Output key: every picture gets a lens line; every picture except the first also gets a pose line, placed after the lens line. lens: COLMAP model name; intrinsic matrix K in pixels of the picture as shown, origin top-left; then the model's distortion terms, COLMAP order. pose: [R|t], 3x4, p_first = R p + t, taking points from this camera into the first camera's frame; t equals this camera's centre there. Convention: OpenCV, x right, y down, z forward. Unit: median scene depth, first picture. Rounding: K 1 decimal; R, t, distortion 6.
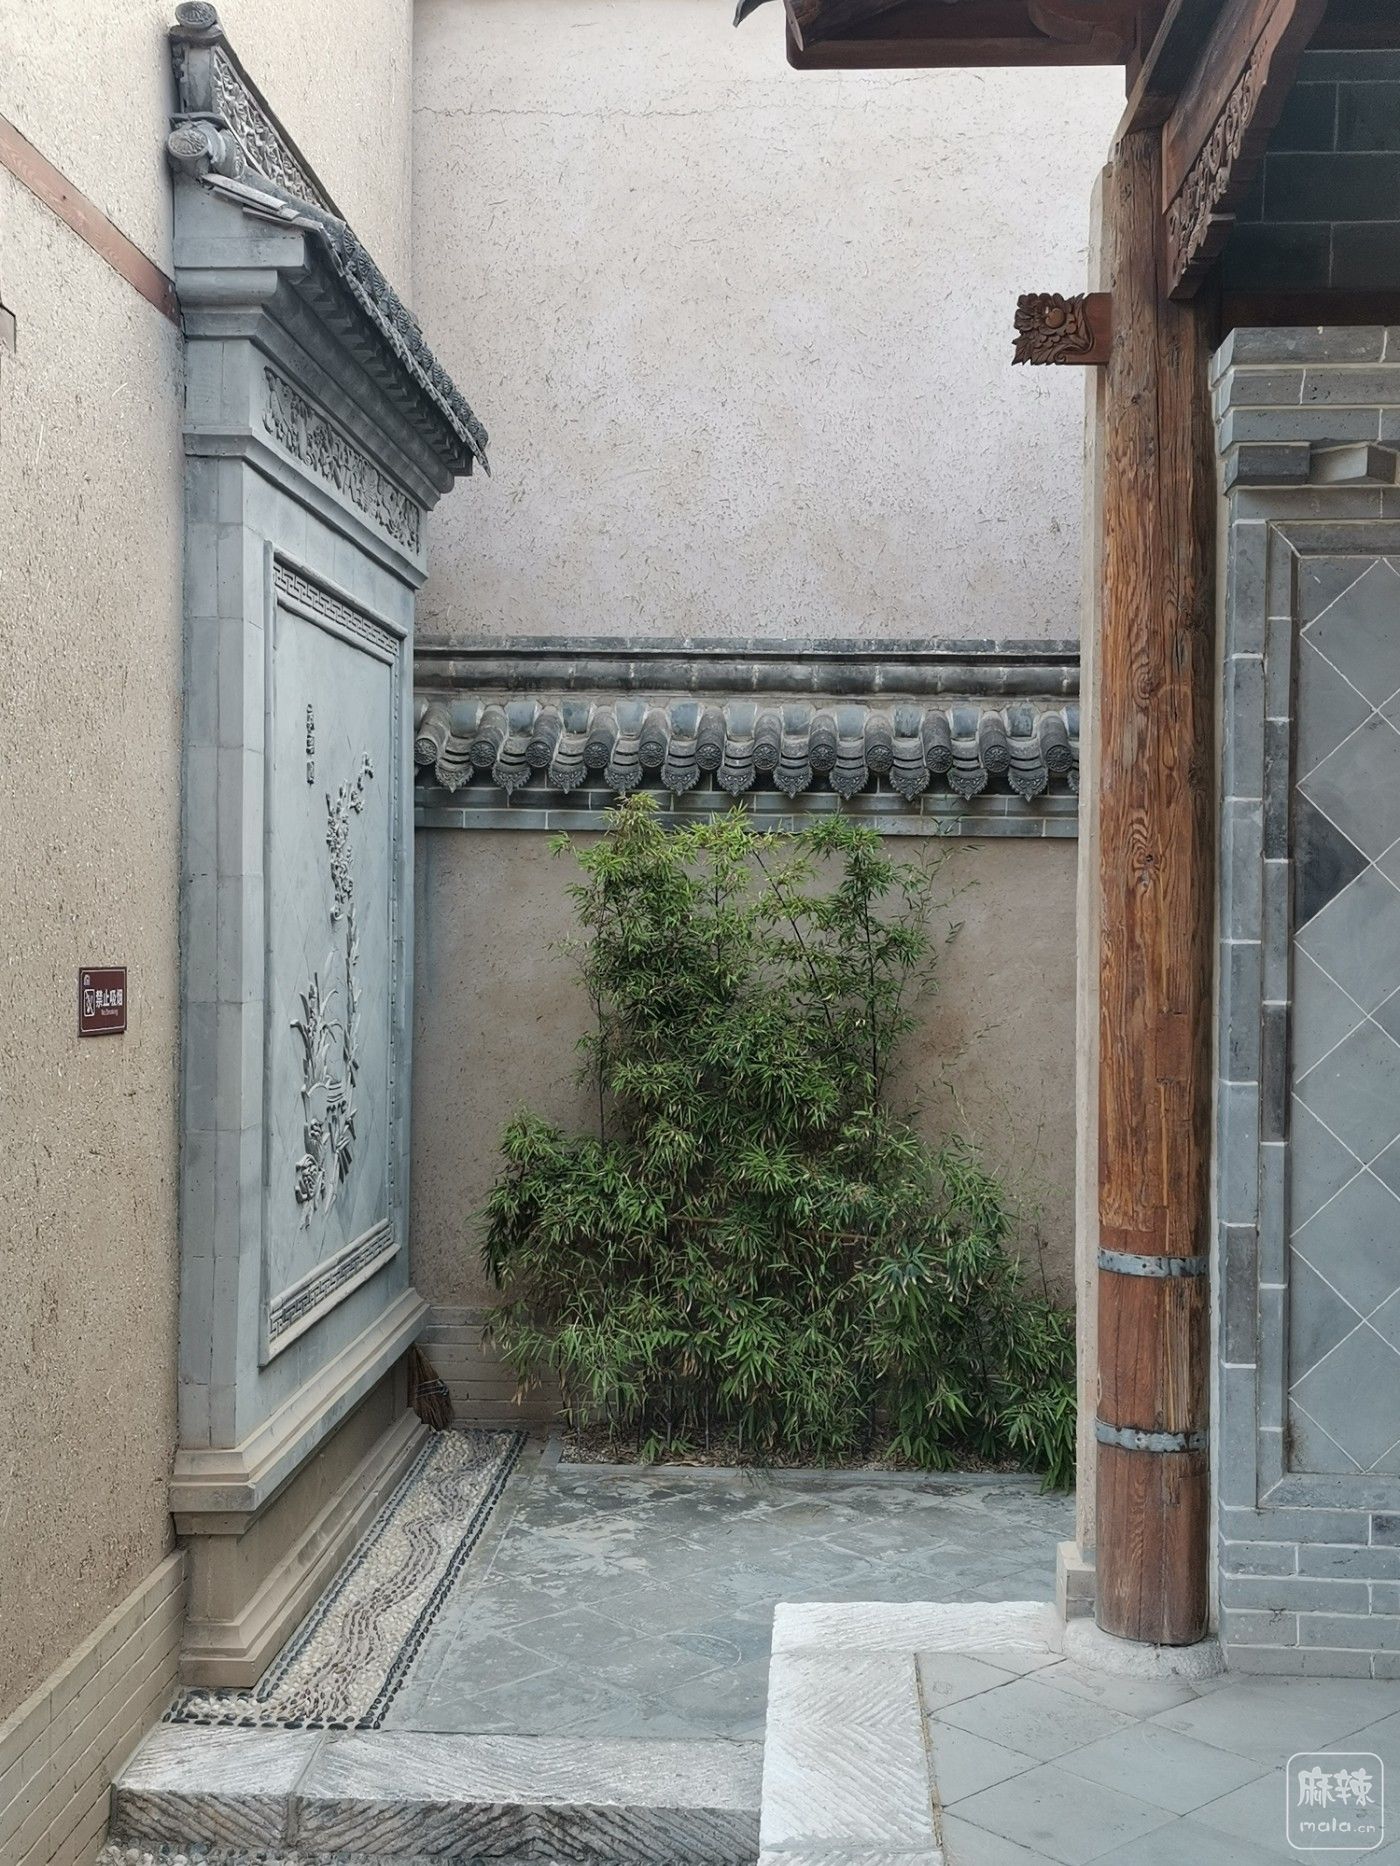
lens RADIAL K [[2052.3, 0, 697.9], [0, 2052.3, 932.4], [0, 0, 1]] dist [0.104115, 0.000000]
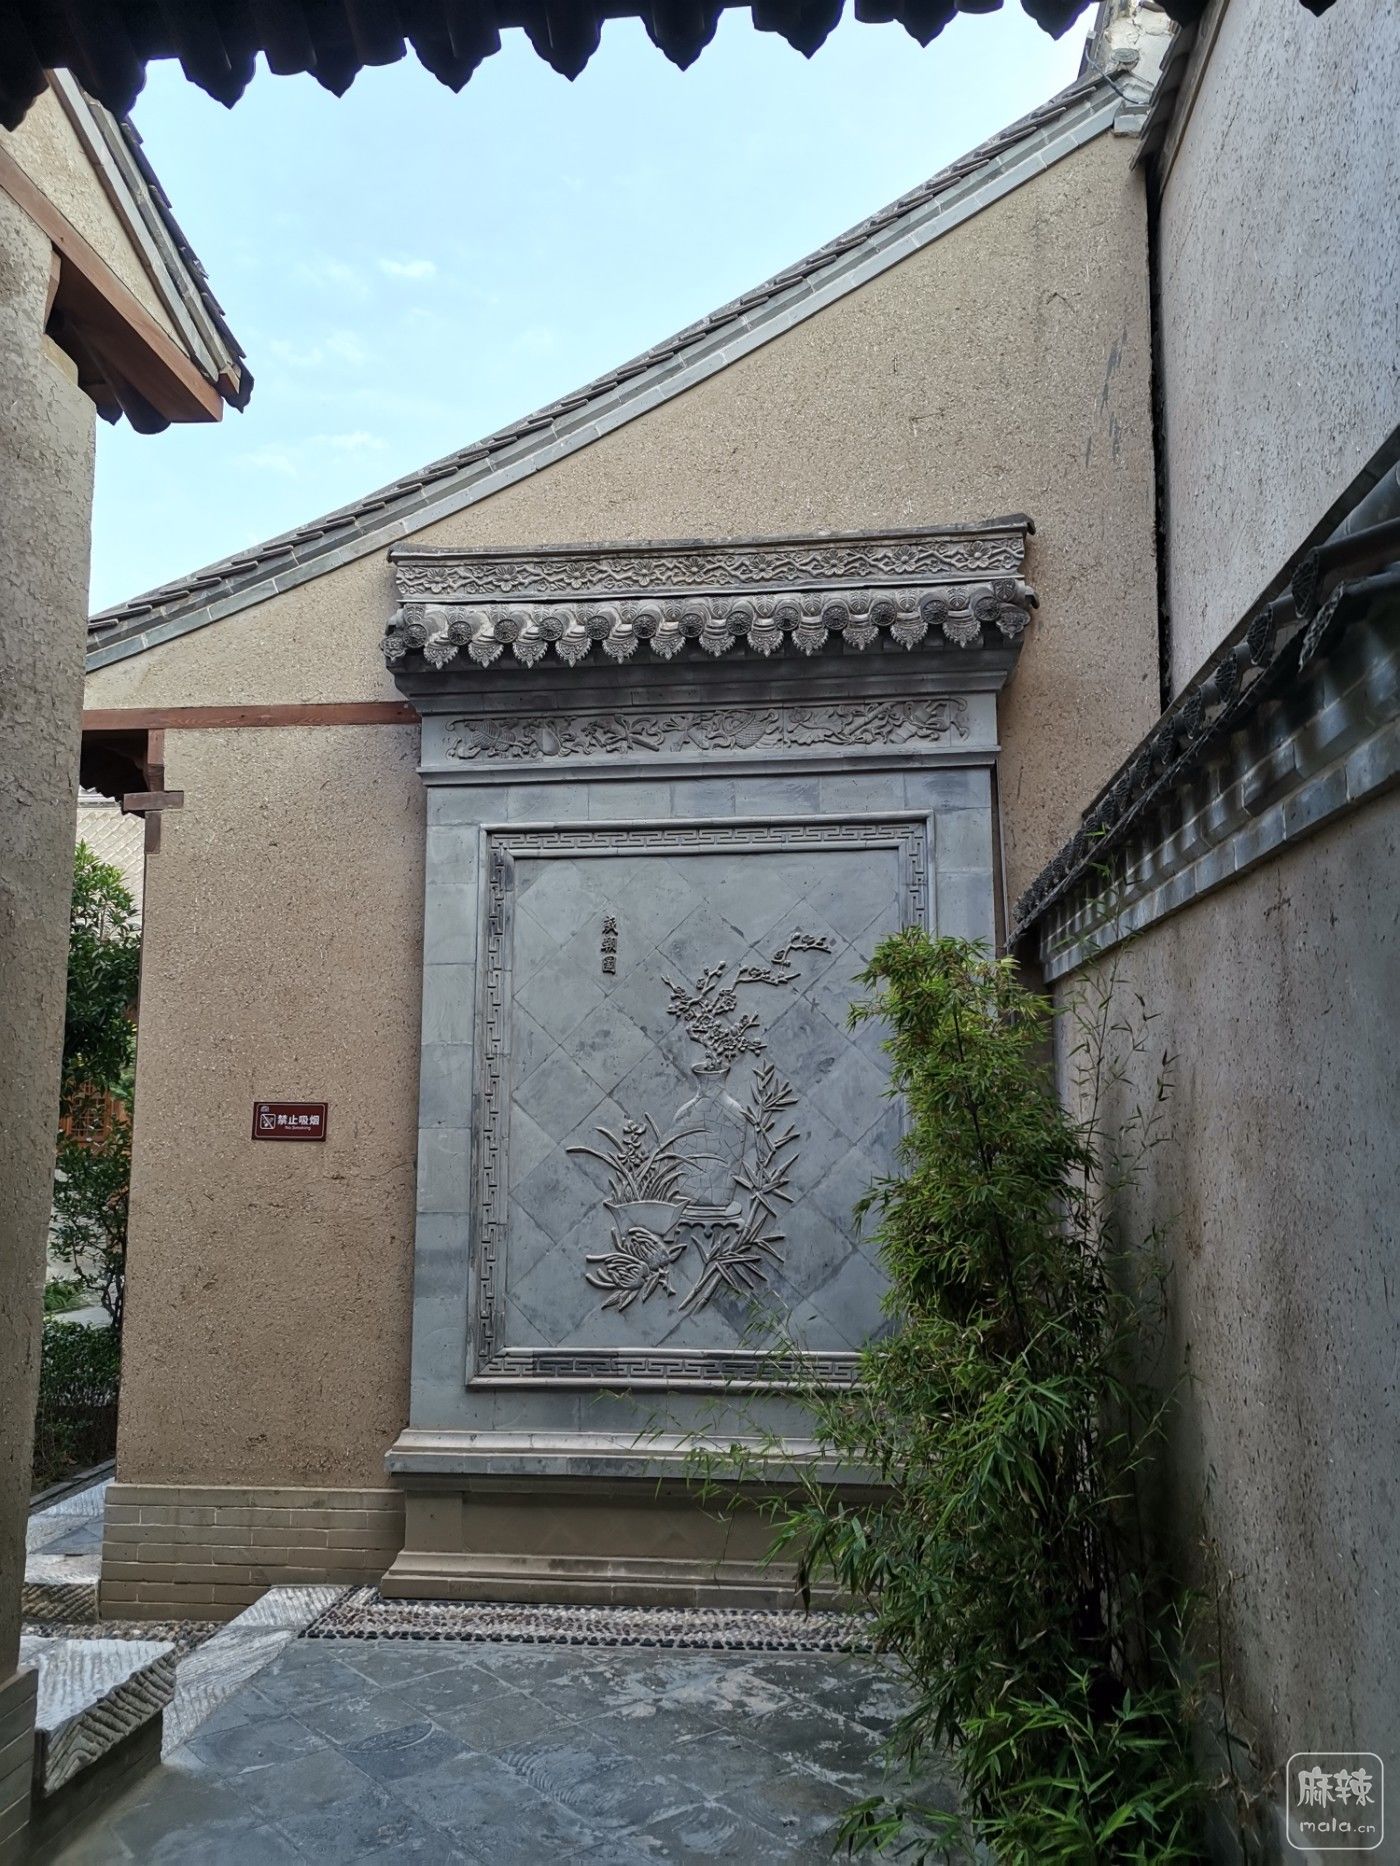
lens RADIAL K [[1421.1, 0, 698.5], [0, 1421.1, 929.7], [0, 0, 1]] dist [0.009465, 0.000160]
pose [[-0.045568, -0.136610, -0.989576, 0.700818], [-0.007634, 0.990624, -0.136403, 0.025942], [0.998932, 0.001339, -0.046184, 1.066030]]
